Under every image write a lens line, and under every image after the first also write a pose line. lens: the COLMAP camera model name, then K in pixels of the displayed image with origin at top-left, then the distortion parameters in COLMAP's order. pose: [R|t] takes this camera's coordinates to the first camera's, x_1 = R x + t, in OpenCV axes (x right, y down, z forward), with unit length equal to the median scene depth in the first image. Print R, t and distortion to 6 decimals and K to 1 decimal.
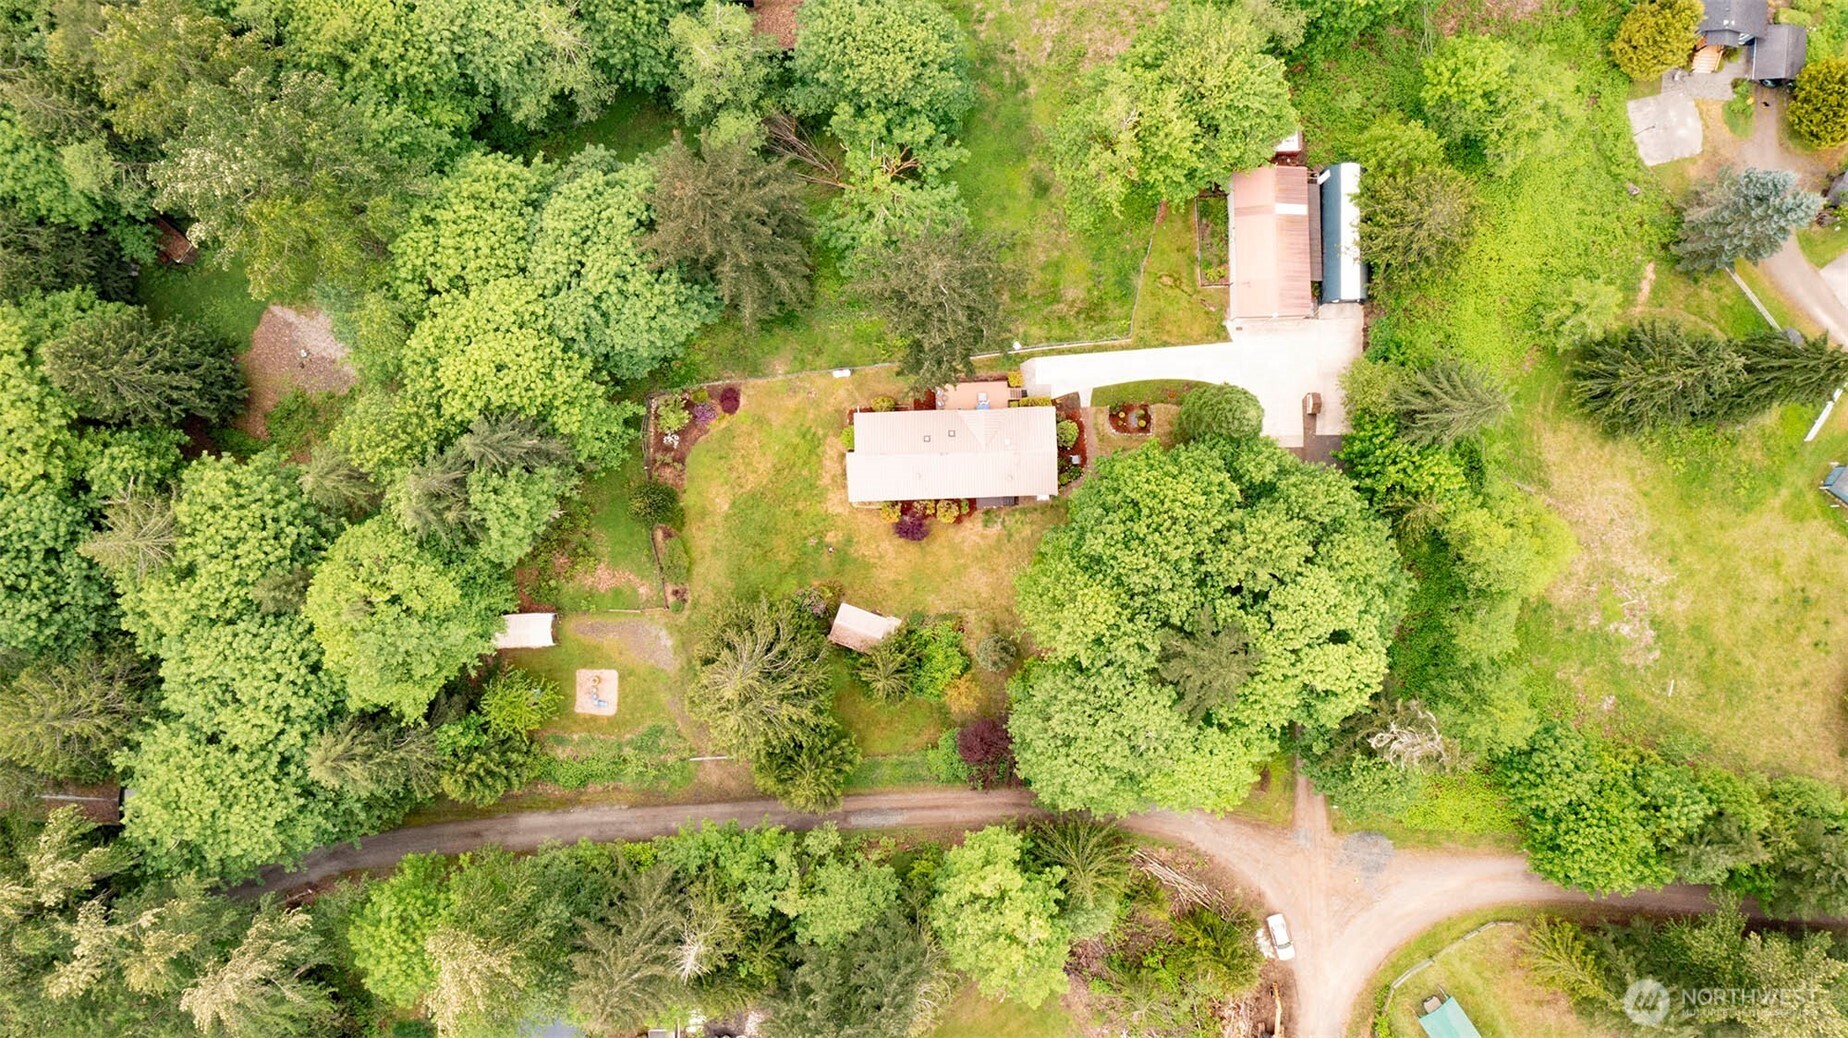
lens RADIAL K [[1501.5, 0, 915.7], [0, 1501.5, 548.4], [0, 0, 1]] dist [0.074227, 0.000126]
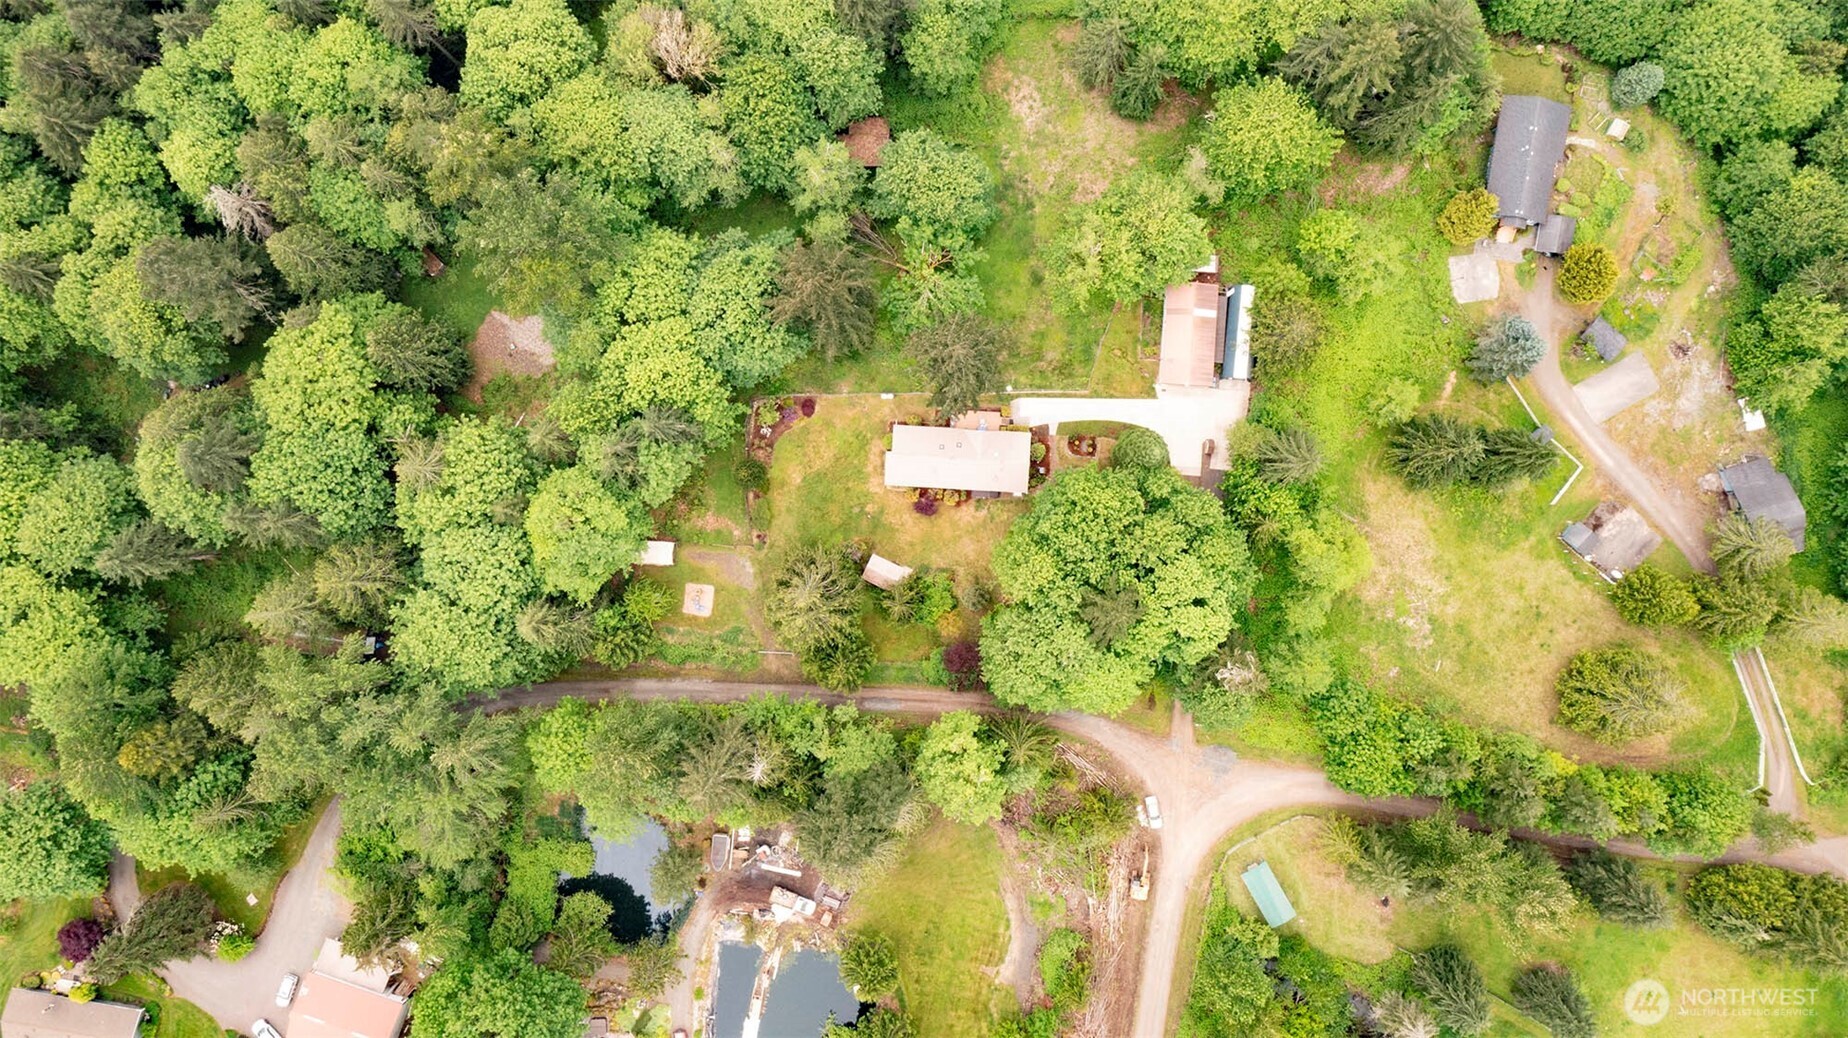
lens RADIAL K [[1501.5, 0, 924.8], [0, 1501.5, 518.3], [0, 0, 1]] dist [0.074227, 0.000126]
pose [[0.995755, 0.091943, 0.004332, -0.008977], [-0.091884, 0.995694, -0.012260, 0.015568], [-0.005441, 0.011810, 0.999915, -0.462679]]
